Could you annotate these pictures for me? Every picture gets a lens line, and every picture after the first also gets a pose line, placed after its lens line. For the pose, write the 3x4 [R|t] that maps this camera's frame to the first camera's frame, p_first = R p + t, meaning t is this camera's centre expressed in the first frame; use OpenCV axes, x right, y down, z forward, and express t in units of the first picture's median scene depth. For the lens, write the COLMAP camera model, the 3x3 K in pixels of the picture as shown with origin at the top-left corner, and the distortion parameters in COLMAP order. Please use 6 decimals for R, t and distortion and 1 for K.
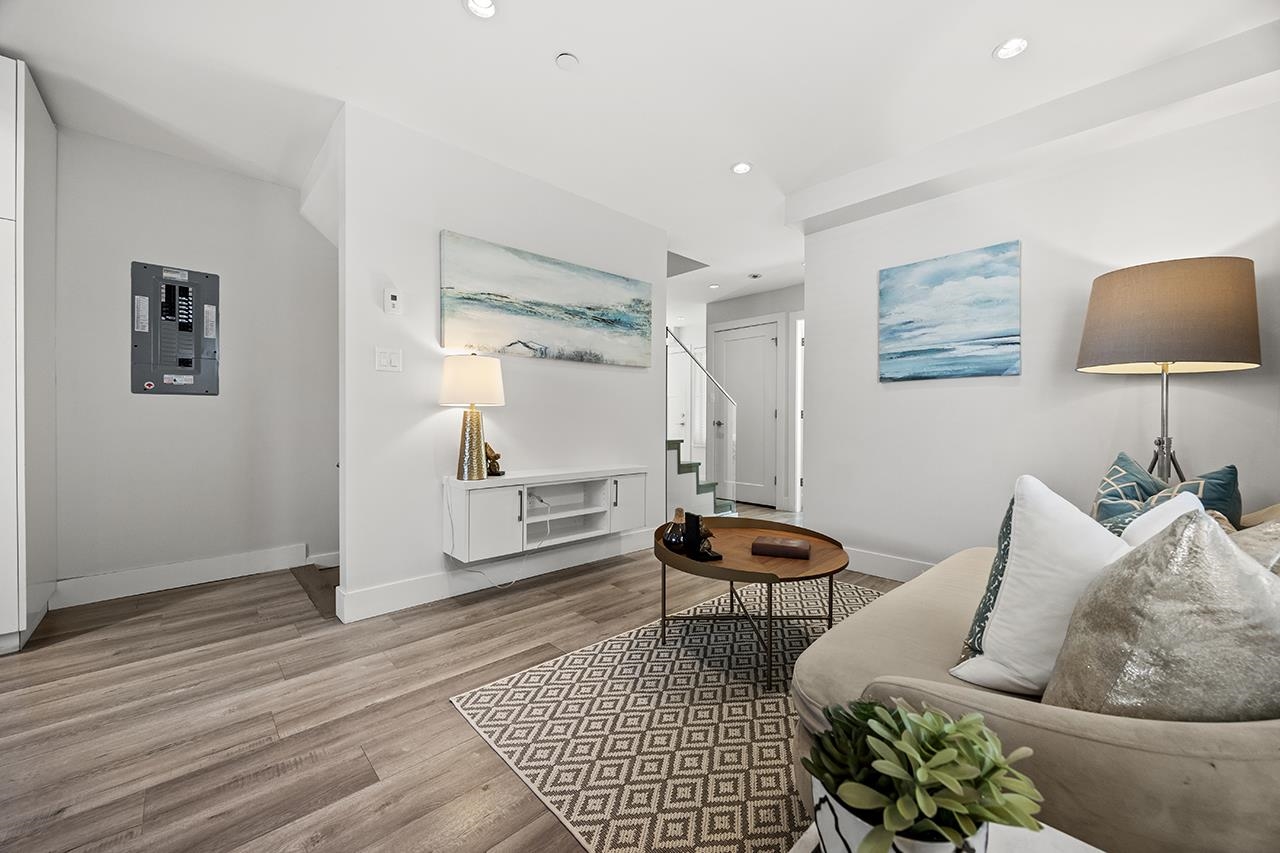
lens RADIAL K [[482.8, 0, 640.3], [0, 482.8, 423.1], [0, 0, 1]] dist [-0.001377, -0.000251]
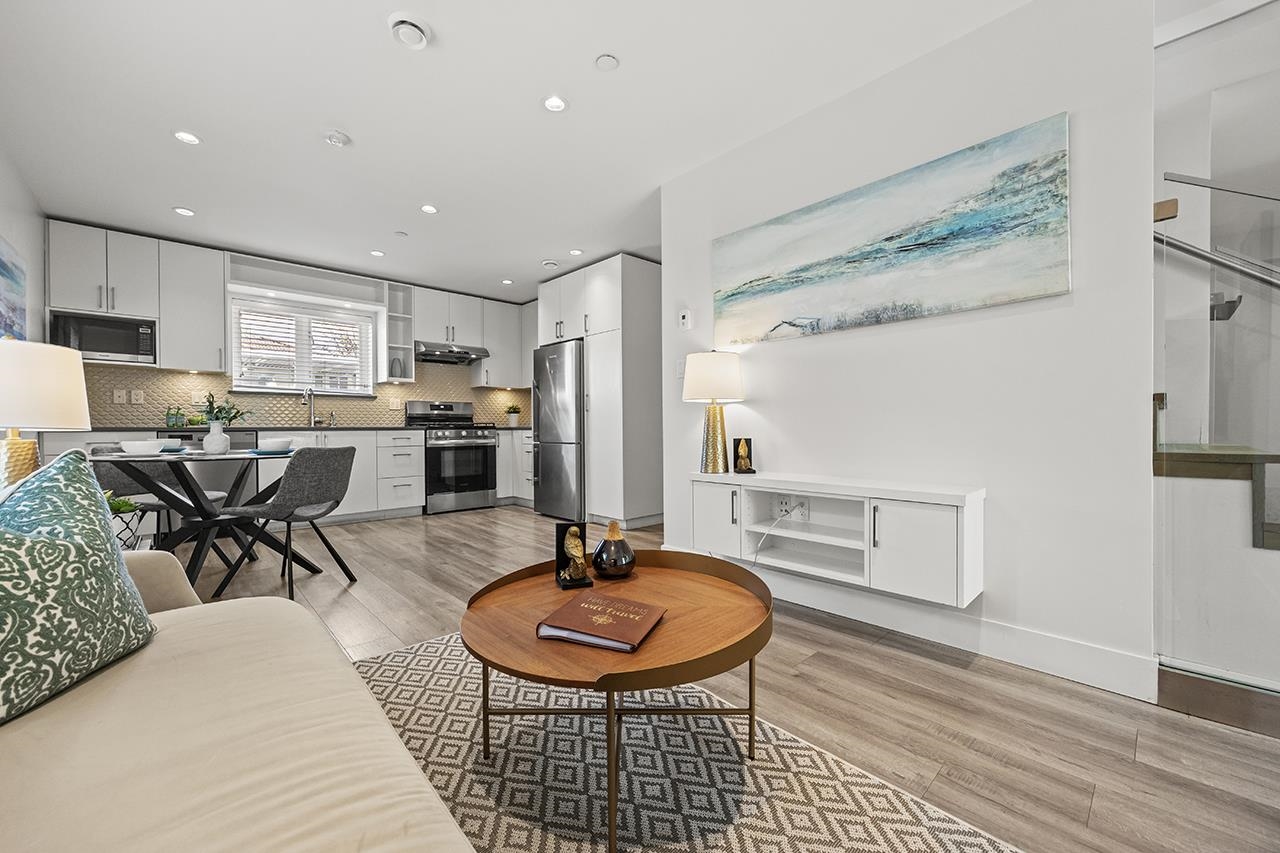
lens RADIAL K [[497.8, 0, 643.1], [0, 497.8, 430.0], [0, 0, 1]] dist [-0.001612, -0.000087]
pose [[0.003862, -0.000045, -0.999993, 0.658275], [0.000192, 1.000000, -0.000045, 0.023187], [0.999993, -0.000191, 0.003862, 0.778481]]
